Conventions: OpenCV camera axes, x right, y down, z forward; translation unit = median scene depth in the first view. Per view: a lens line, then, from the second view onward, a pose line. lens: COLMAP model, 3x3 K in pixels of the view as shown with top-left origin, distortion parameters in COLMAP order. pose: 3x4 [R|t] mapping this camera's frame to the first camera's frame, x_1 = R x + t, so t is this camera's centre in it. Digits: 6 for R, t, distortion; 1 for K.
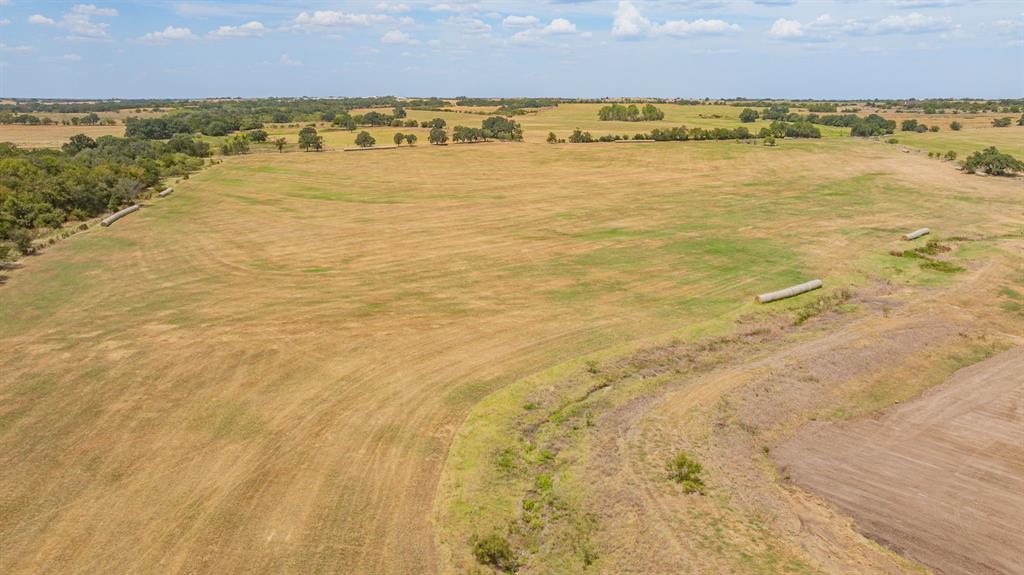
lens RADIAL K [[723.1, 0, 511.8], [0, 723.1, 284.6], [0, 0, 1]] dist [-0.041215, 0.041242]
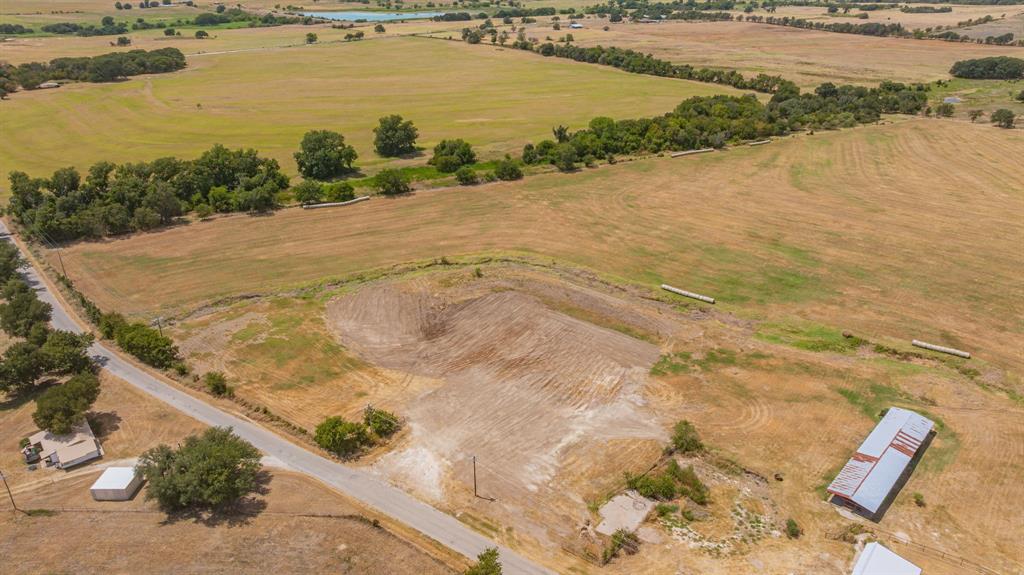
lens RADIAL K [[723.1, 0, 516.0], [0, 723.1, 280.8], [0, 0, 1]] dist [-0.041215, 0.041242]
pose [[0.250950, 0.407358, -0.878114, 0.521484], [-0.243662, 0.904516, 0.349972, -0.155606], [0.936831, 0.126137, 0.326246, -0.010670]]
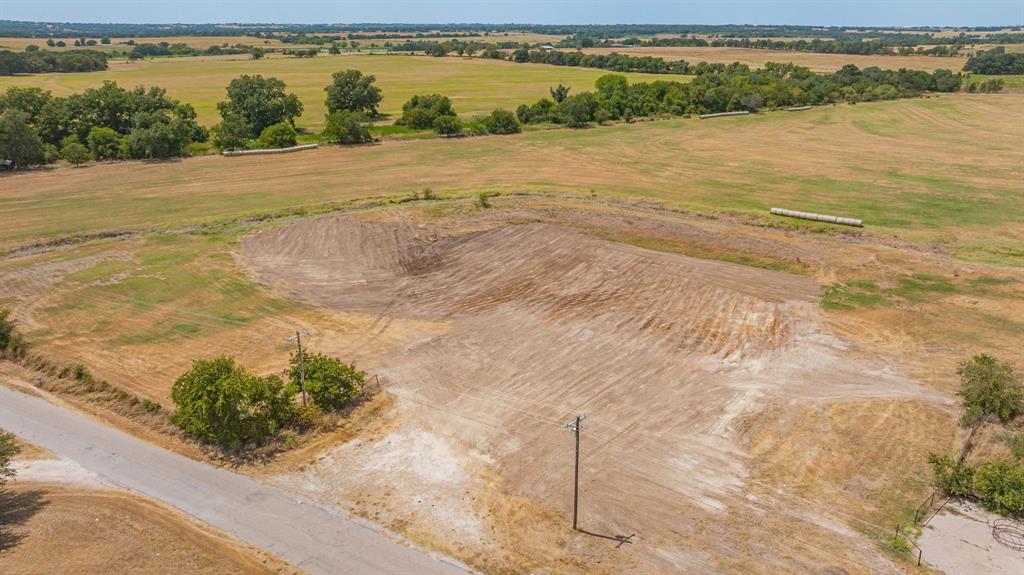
lens RADIAL K [[723.1, 0, 514.5], [0, 723.1, 279.1], [0, 0, 1]] dist [-0.041215, 0.041242]
pose [[0.308922, 0.319230, -0.895912, 0.366379], [-0.242774, 0.937250, 0.250248, -0.019915], [0.919580, 0.140197, 0.367038, 0.029107]]
